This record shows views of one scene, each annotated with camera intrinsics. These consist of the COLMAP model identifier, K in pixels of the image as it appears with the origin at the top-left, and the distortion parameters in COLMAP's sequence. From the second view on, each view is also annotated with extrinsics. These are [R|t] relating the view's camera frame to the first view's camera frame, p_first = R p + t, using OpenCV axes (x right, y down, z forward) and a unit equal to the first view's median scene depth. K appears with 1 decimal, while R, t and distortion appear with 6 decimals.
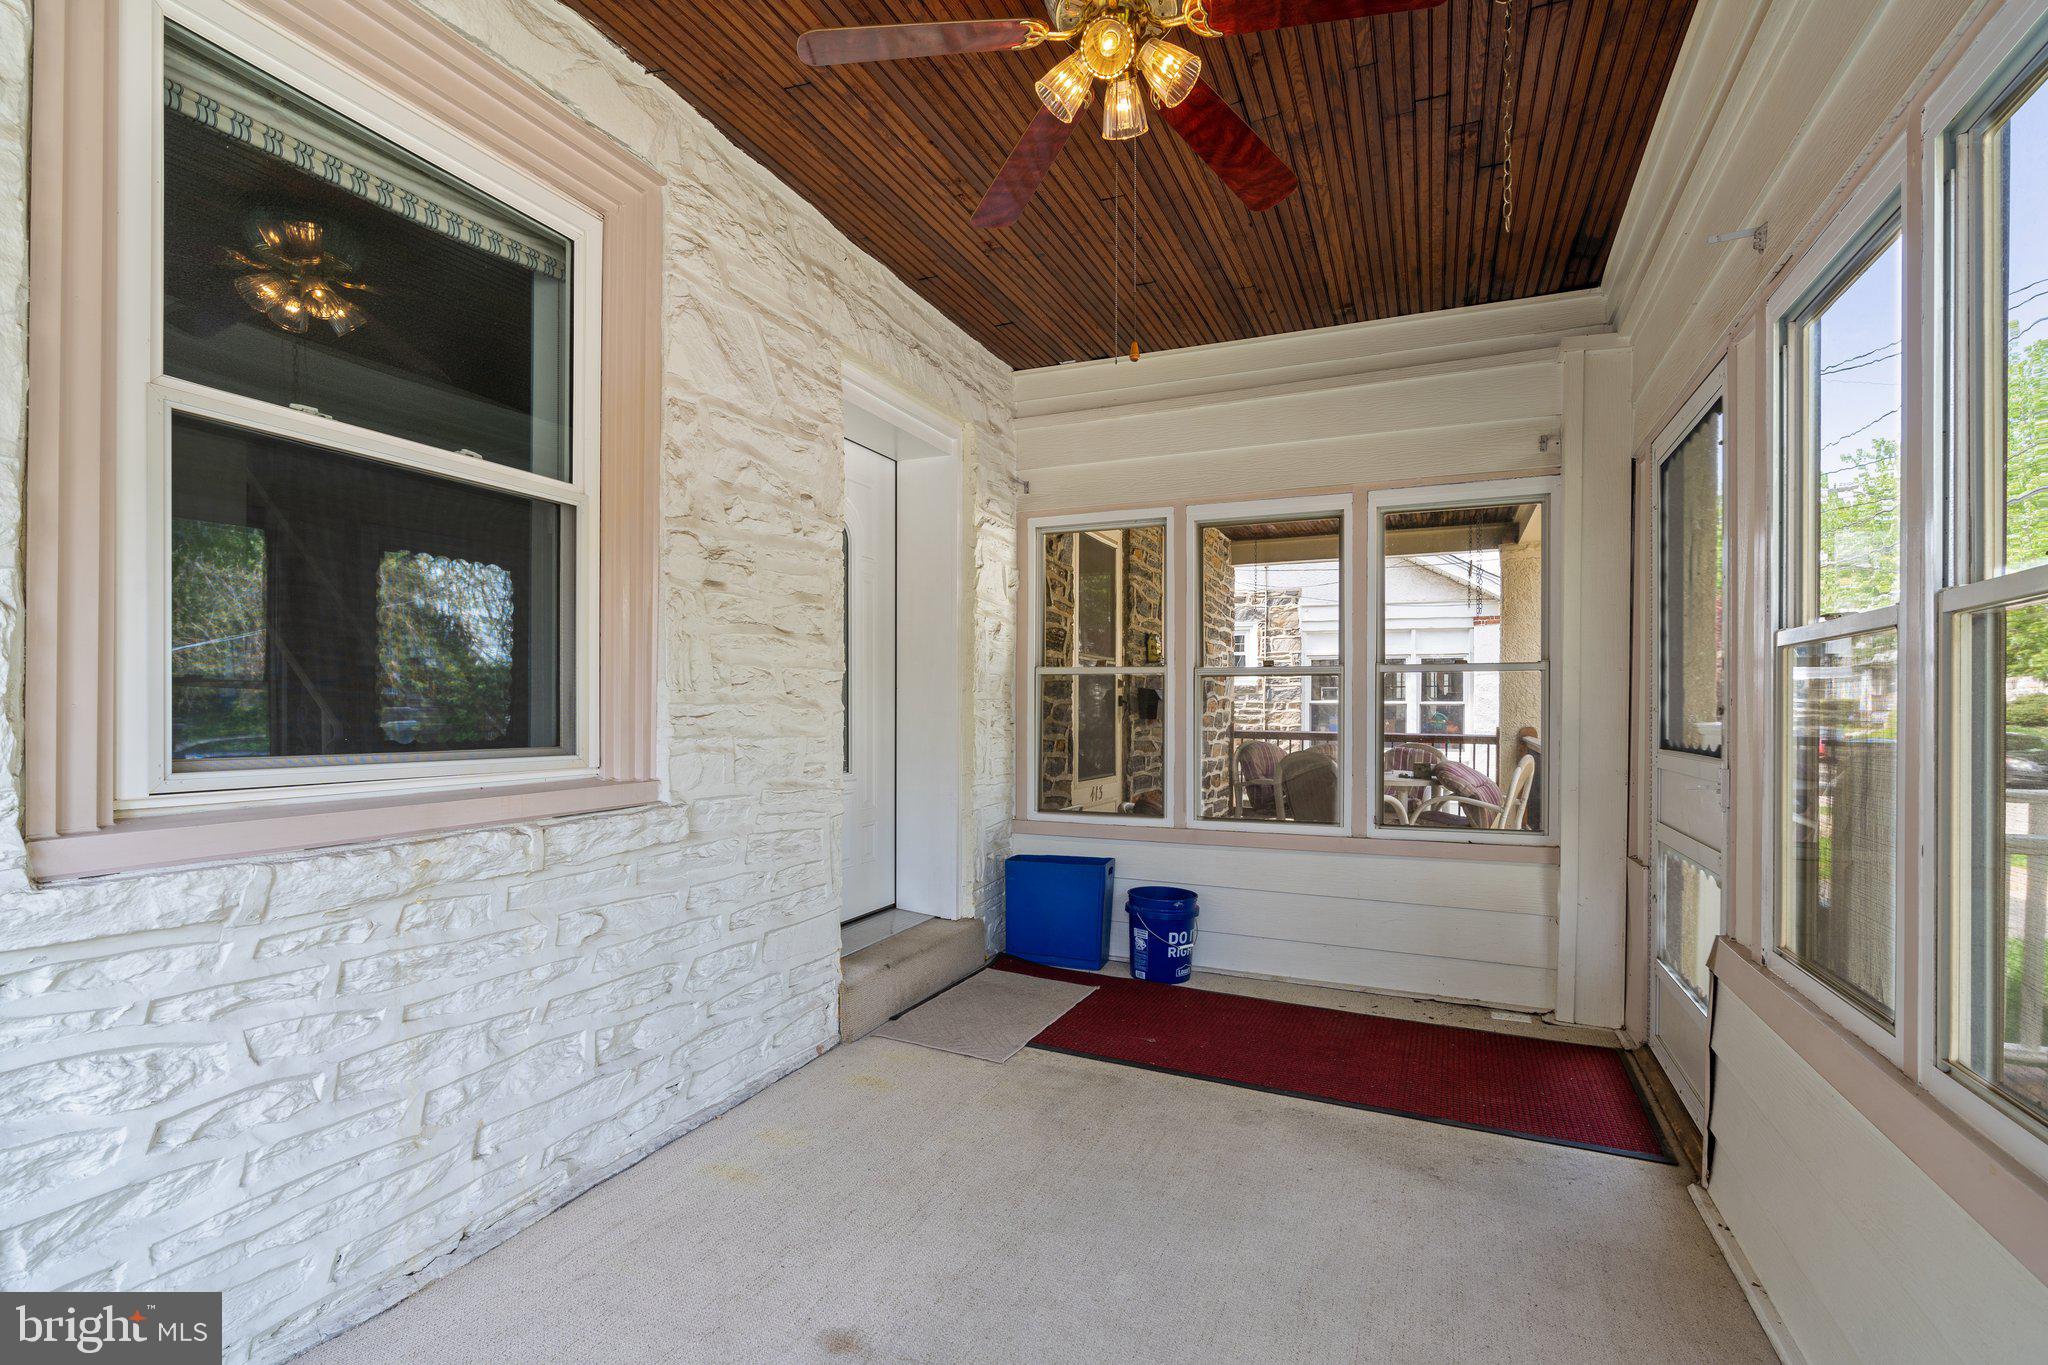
lens RADIAL K [[927.1, 0, 1029.0], [0, 927.1, 699.5], [0, 0, 1]] dist [-0.003600, -0.000082]
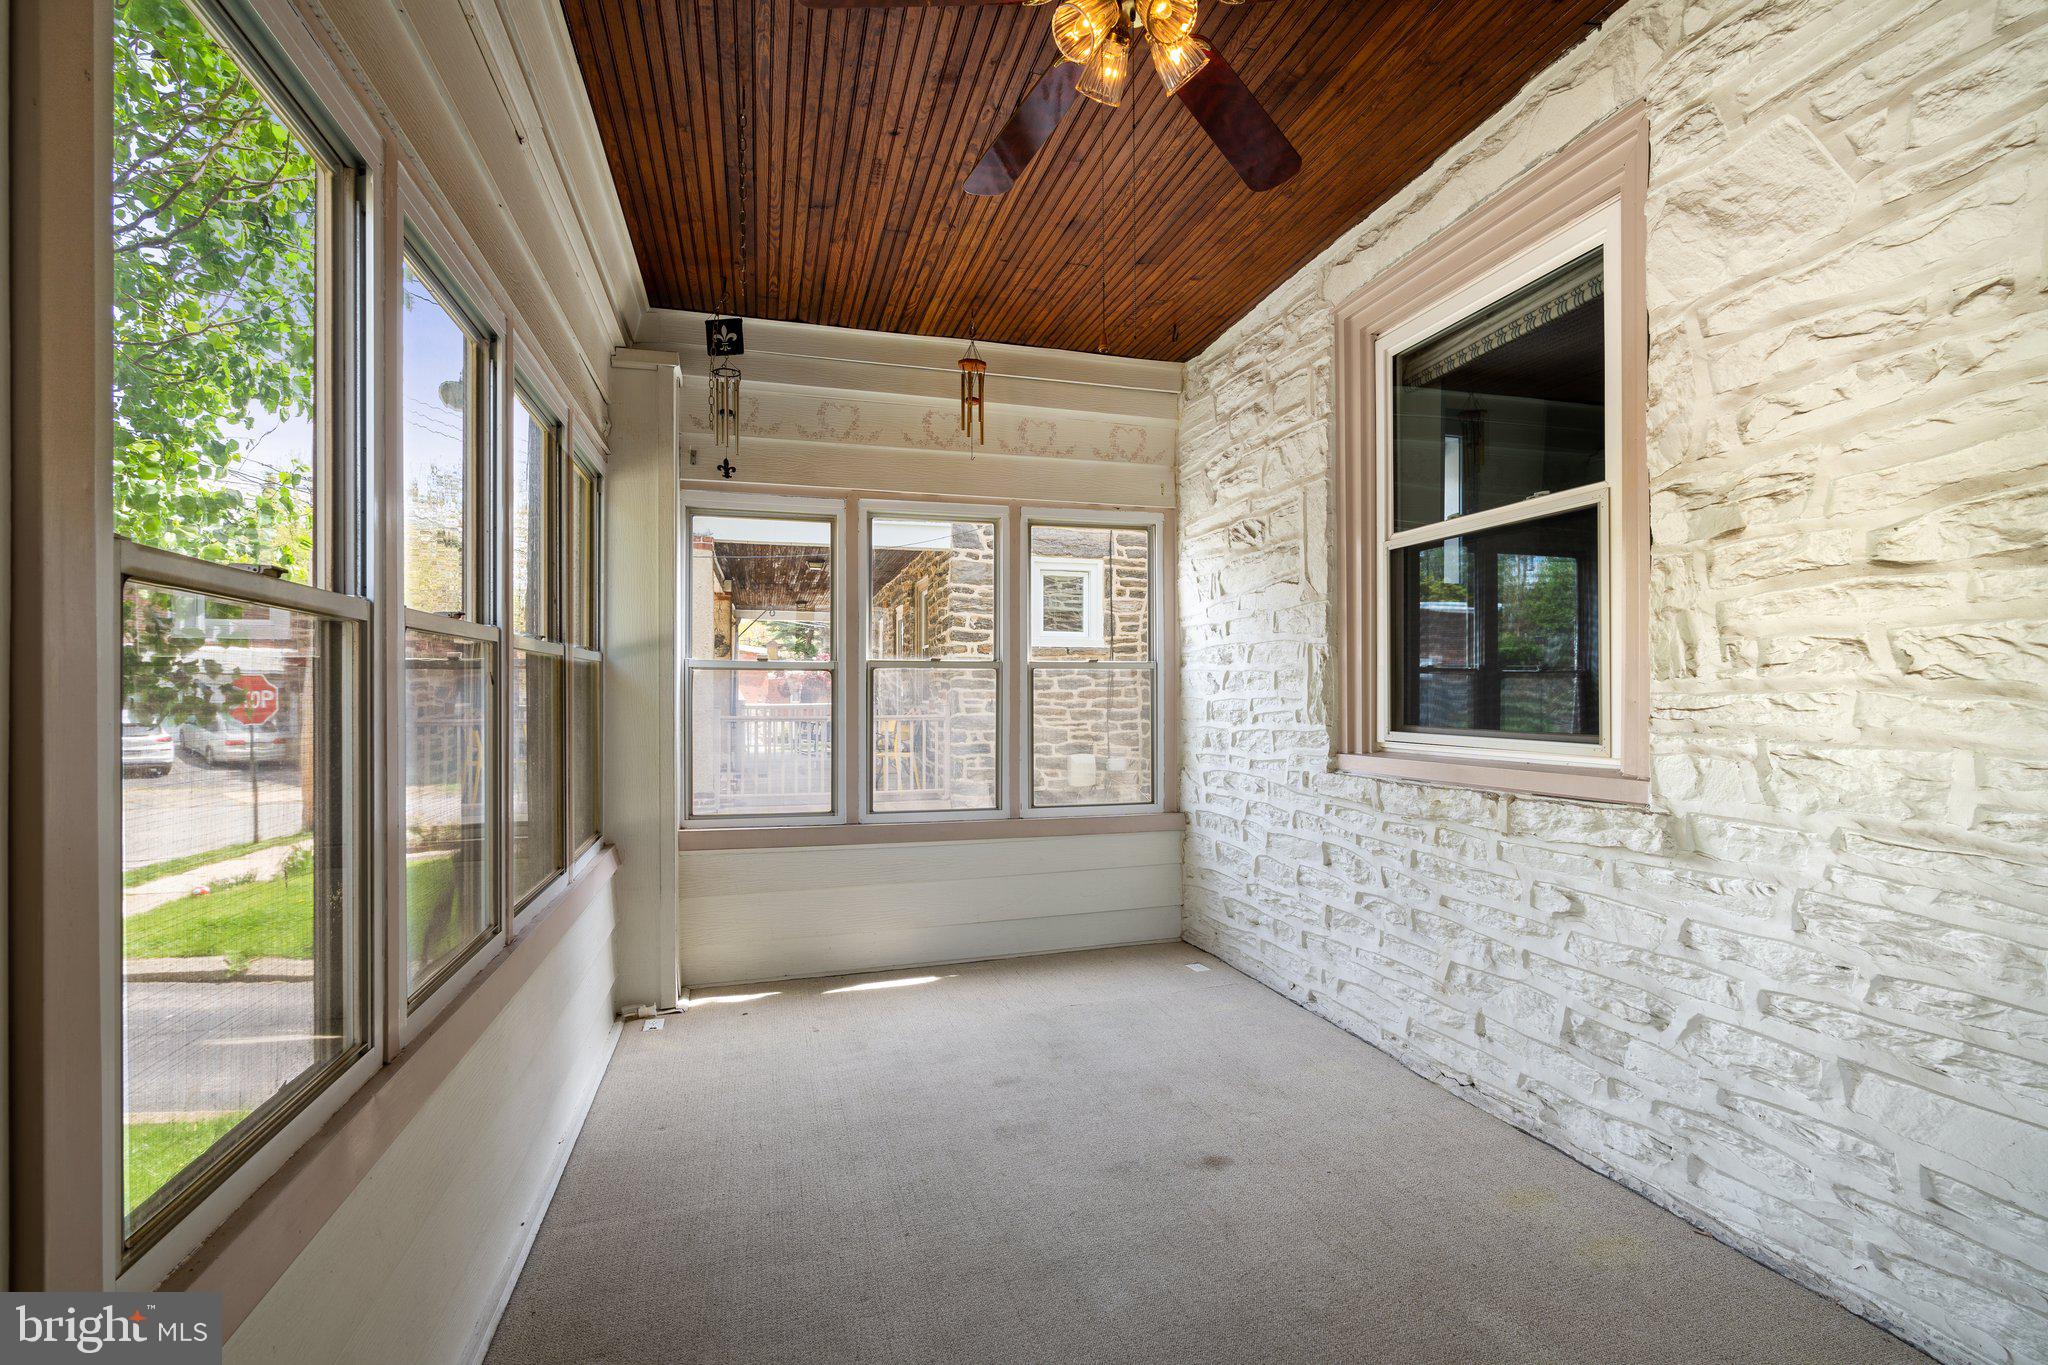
lens RADIAL K [[927.1, 0, 1029.0], [0, 927.1, 699.5], [0, 0, 1]] dist [-0.003600, -0.000082]
pose [[-0.765969, -0.004395, -0.642862, 0.661774], [0.001912, 0.999957, -0.009114, 0.018019], [0.642875, -0.008210, -0.765927, 1.390009]]
